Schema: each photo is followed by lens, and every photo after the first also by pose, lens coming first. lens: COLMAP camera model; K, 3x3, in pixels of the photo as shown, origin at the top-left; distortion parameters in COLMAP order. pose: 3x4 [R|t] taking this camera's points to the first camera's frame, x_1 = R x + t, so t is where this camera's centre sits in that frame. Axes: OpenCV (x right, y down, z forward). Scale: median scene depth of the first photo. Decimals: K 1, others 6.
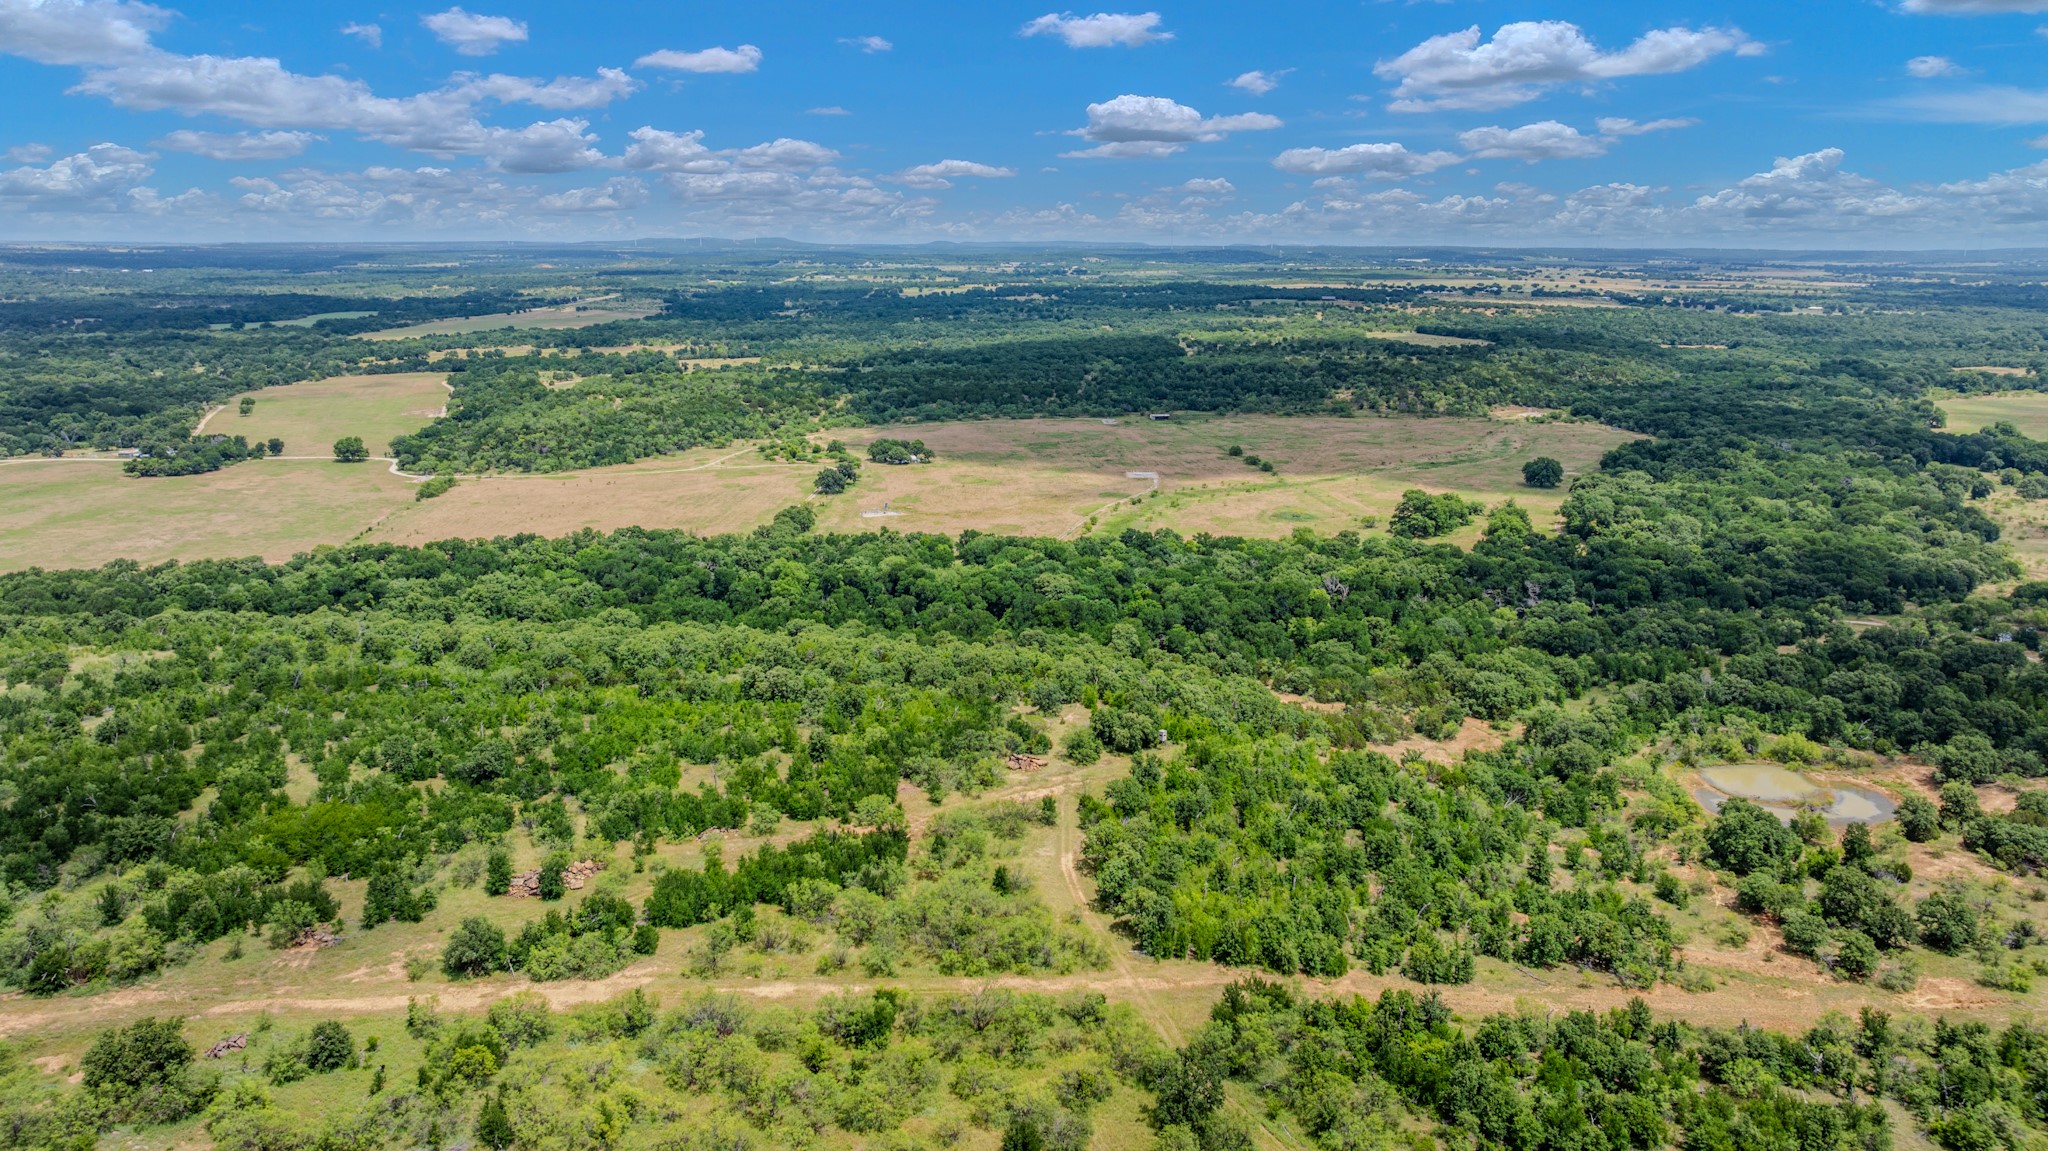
lens RADIAL K [[1435.2, 0, 1026.7], [0, 1435.2, 591.1], [0, 0, 1]] dist [-0.023176, 0.001279]
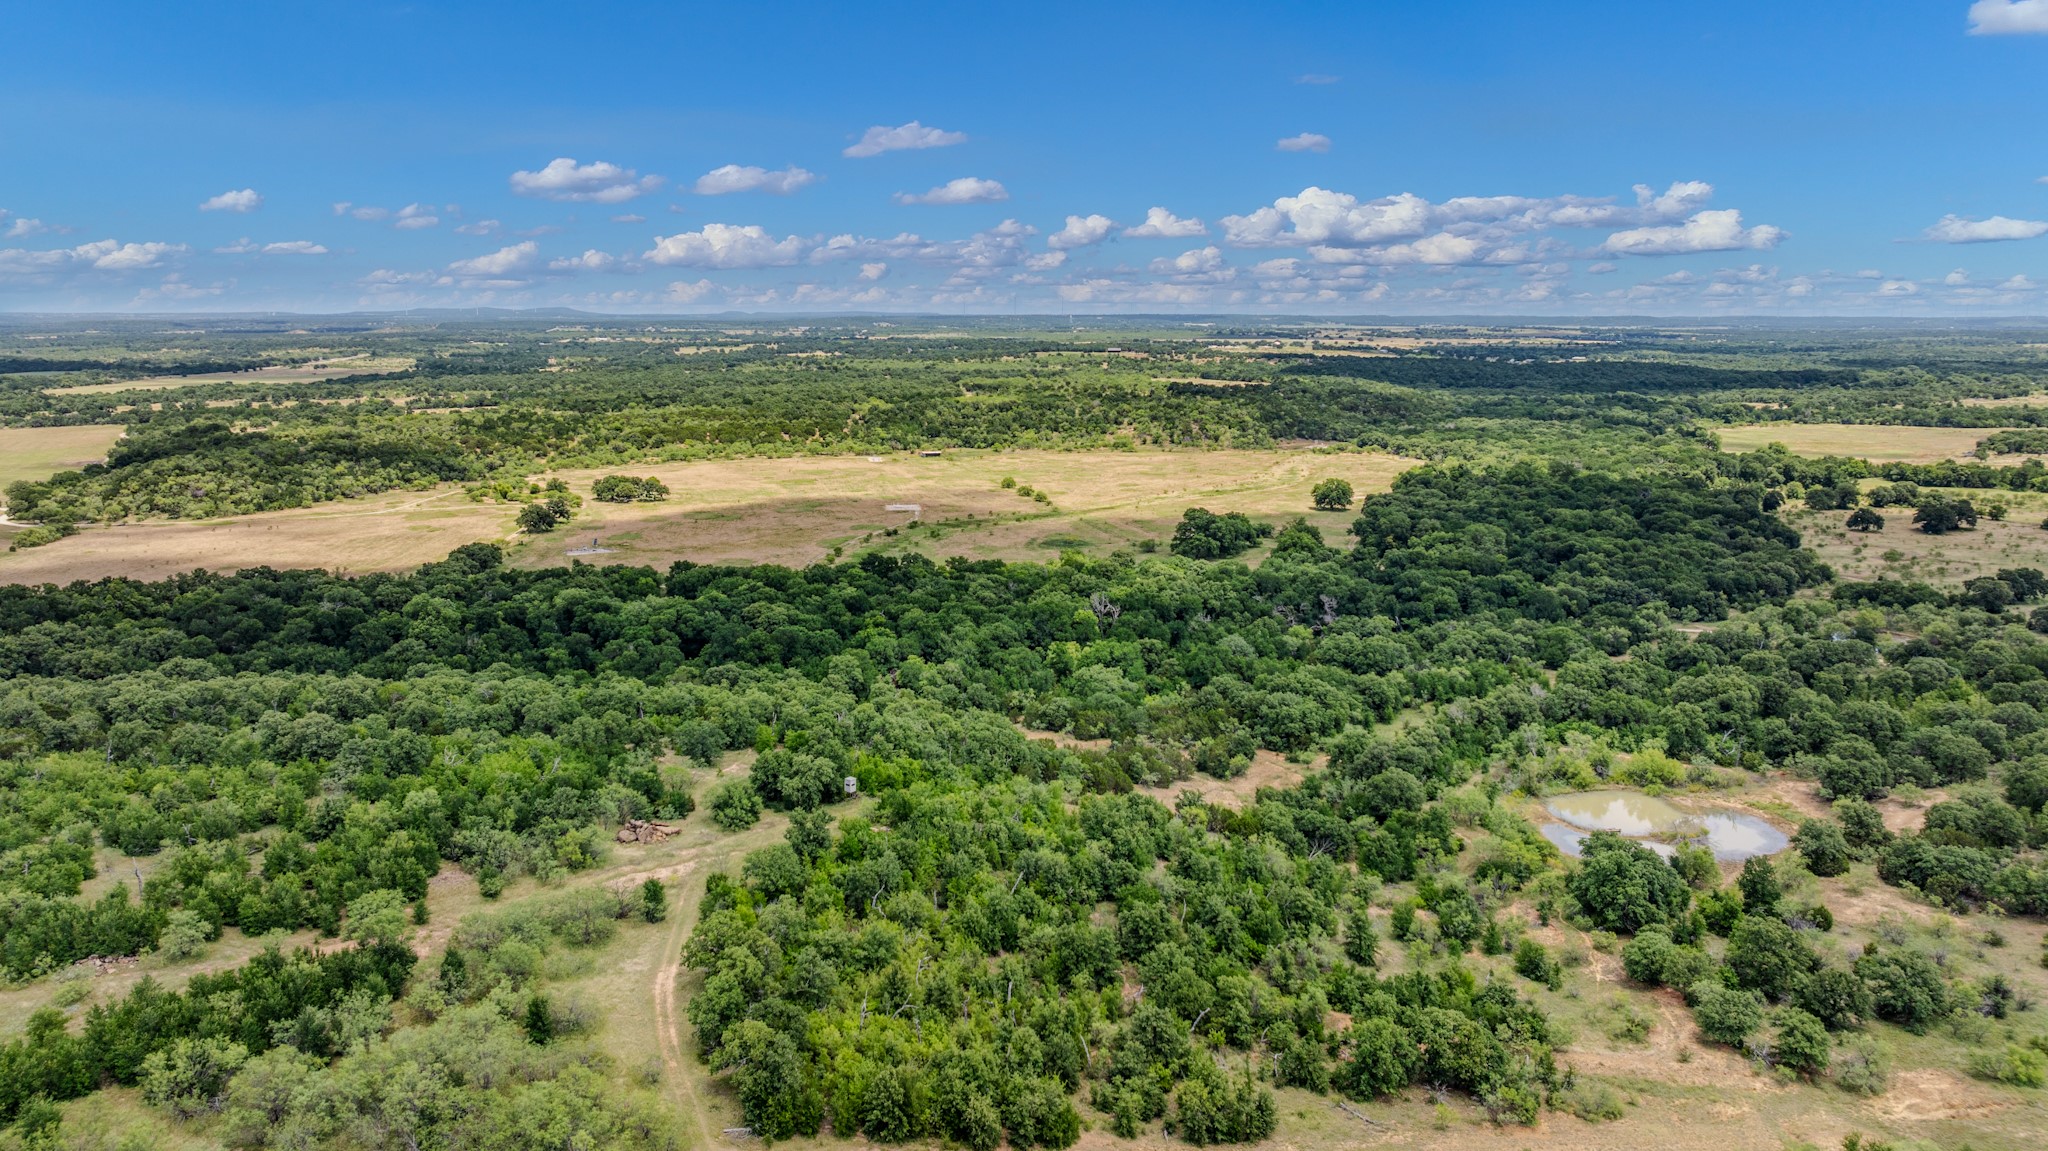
lens RADIAL K [[1435.2, 0, 1026.7], [0, 1435.2, 591.1], [0, 0, 1]] dist [-0.023176, 0.001279]
pose [[0.990408, -0.027899, 0.135328, 0.064257], [0.034424, 0.998343, -0.046116, 0.028622], [-0.133817, 0.050332, 0.989727, 0.193385]]
